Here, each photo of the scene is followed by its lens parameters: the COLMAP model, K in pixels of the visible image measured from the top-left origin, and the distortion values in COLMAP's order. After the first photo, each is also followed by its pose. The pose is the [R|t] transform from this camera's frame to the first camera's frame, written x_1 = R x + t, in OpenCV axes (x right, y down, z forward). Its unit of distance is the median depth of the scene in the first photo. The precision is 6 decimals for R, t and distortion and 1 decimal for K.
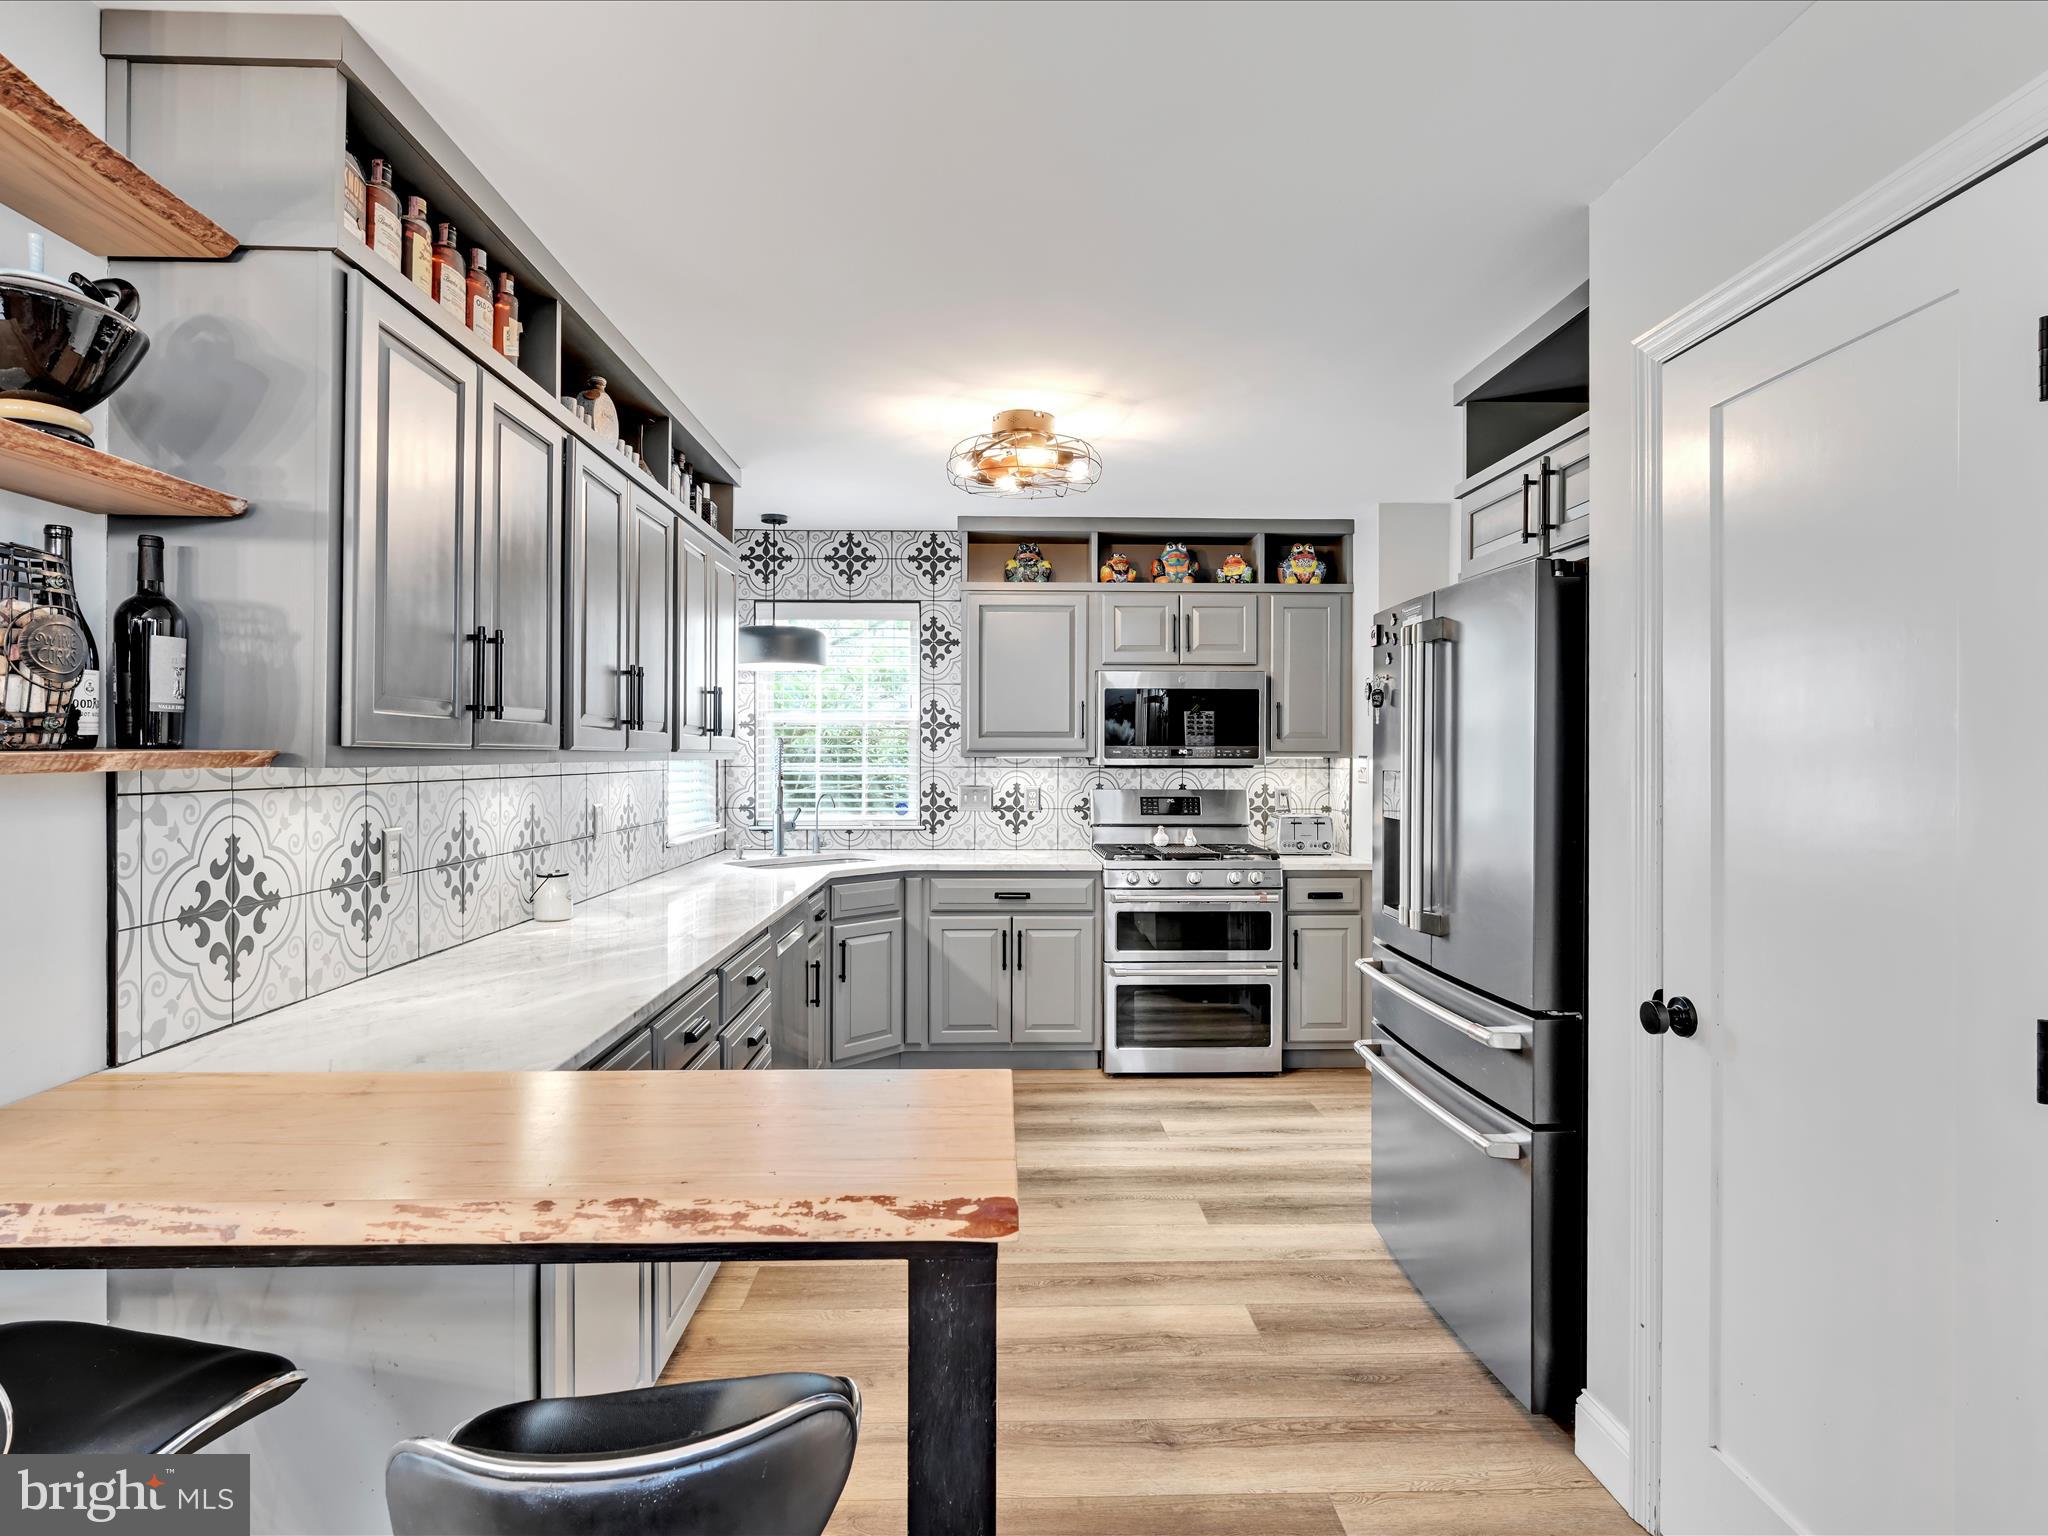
lens RADIAL K [[1090.3, 0, 1023.0], [0, 1090.3, 763.0], [0, 0, 1]] dist [-0.002807, -0.000996]
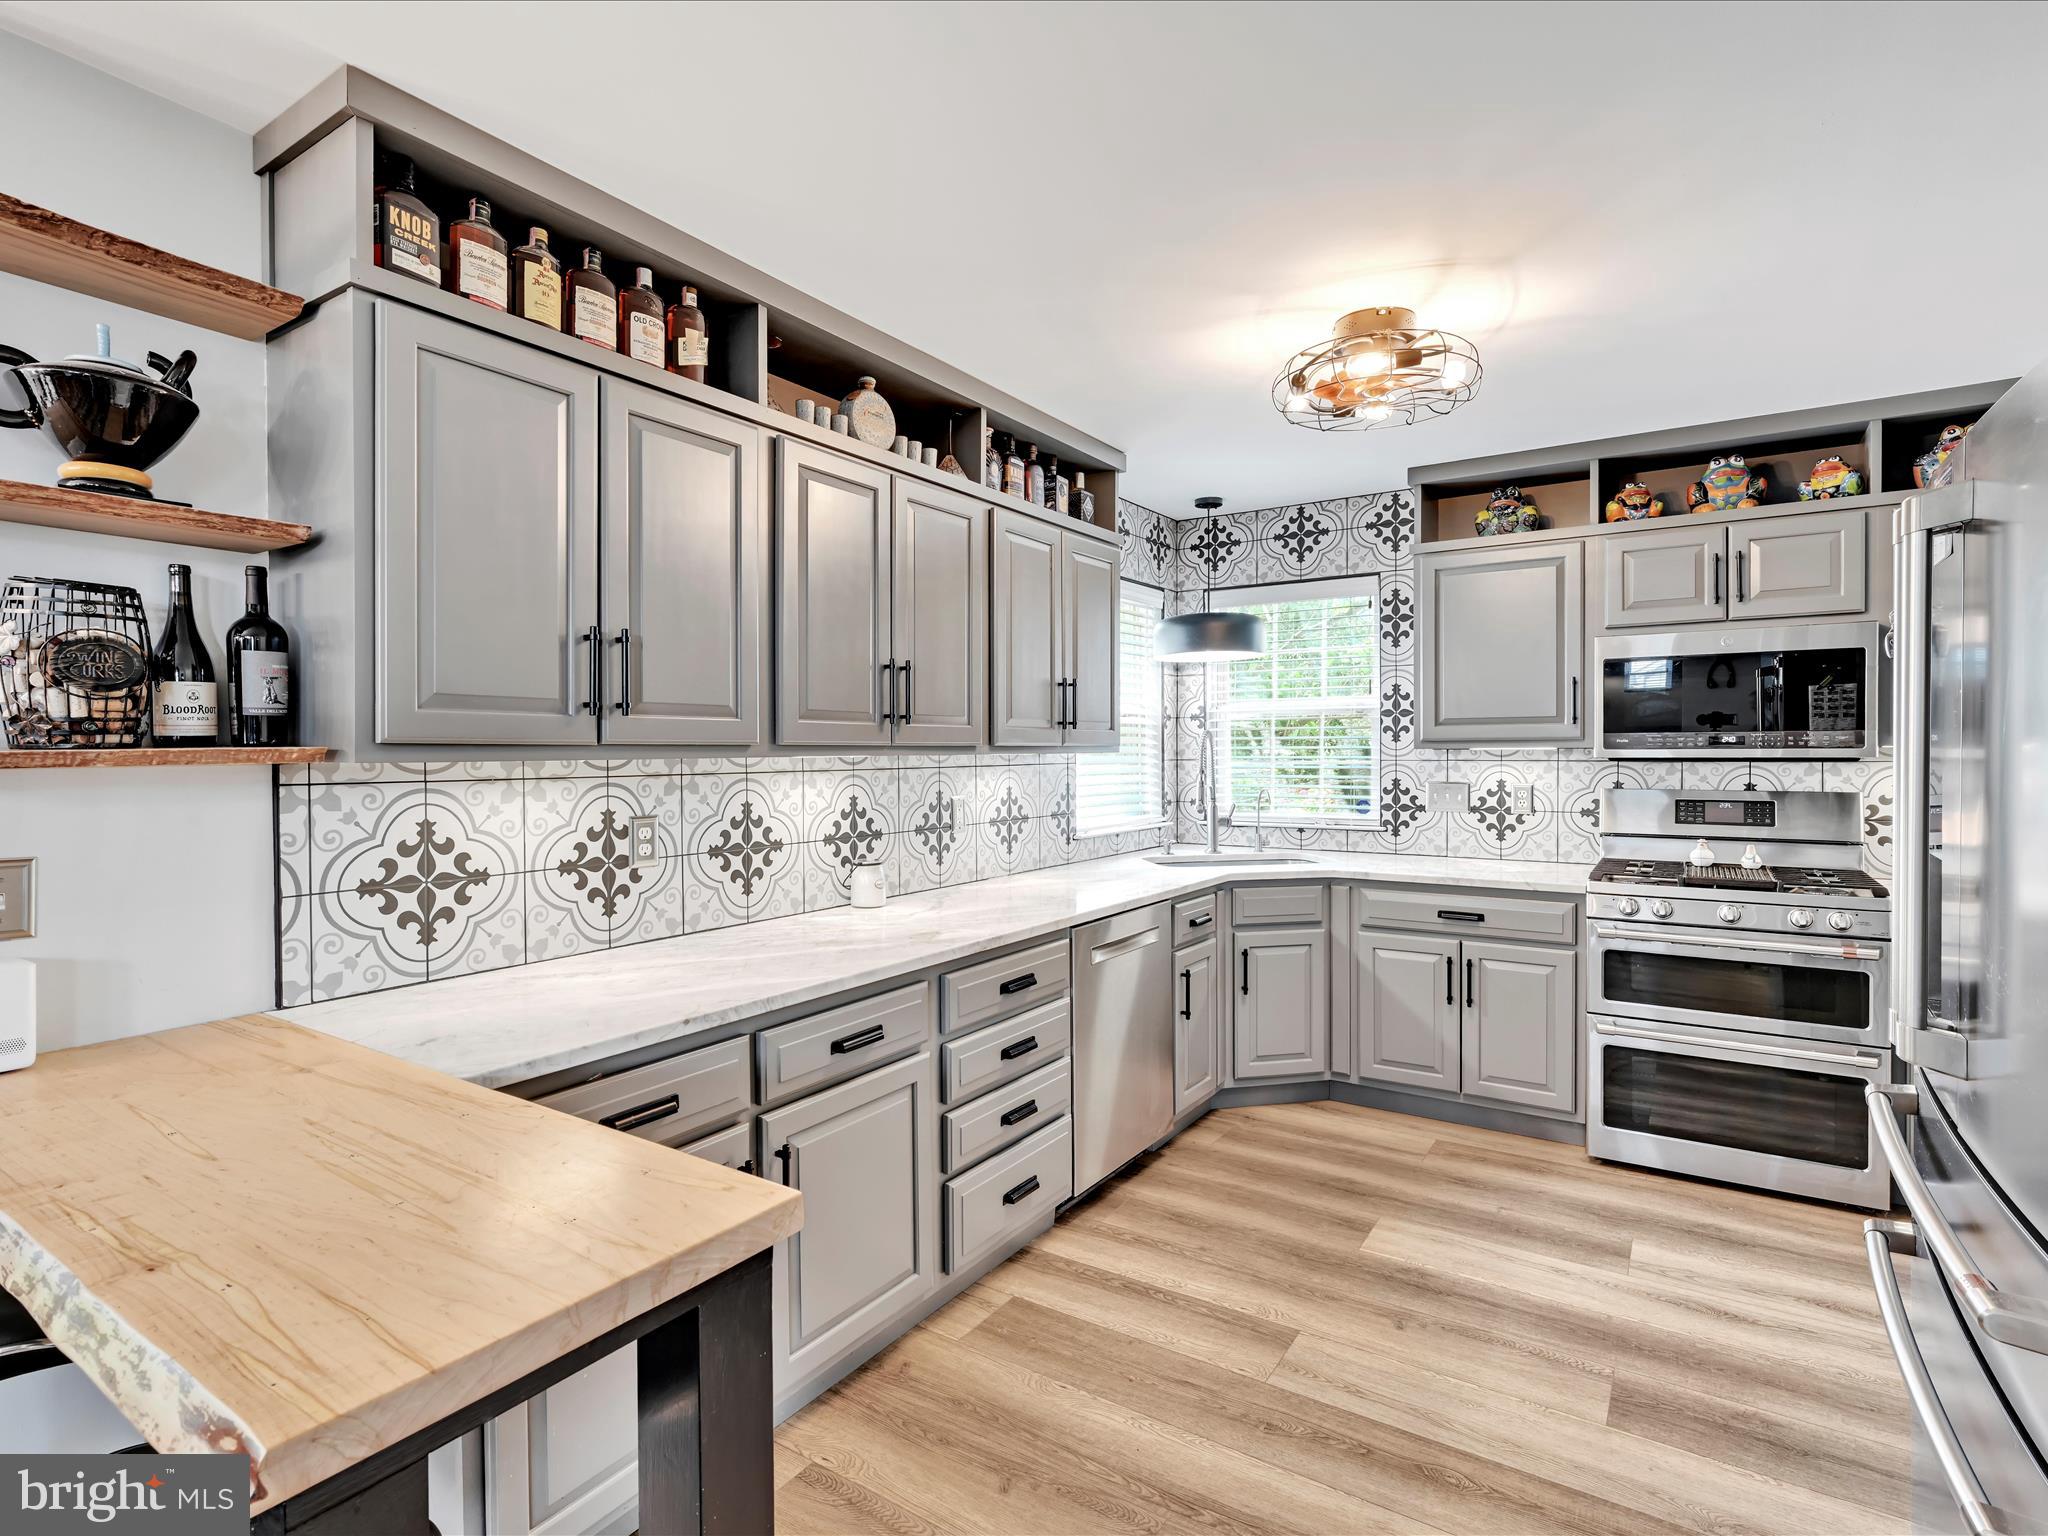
lens RADIAL K [[1018.7, 0, 982.1], [0, 1018.7, 764.3], [0, 0, 1]] dist [0.000357, -0.000798]
pose [[0.816290, 0.002000, -0.577639, 0.142569], [0.002768, 0.999969, 0.007372, -0.000027], [0.577636, -0.007617, 0.816259, 0.162853]]
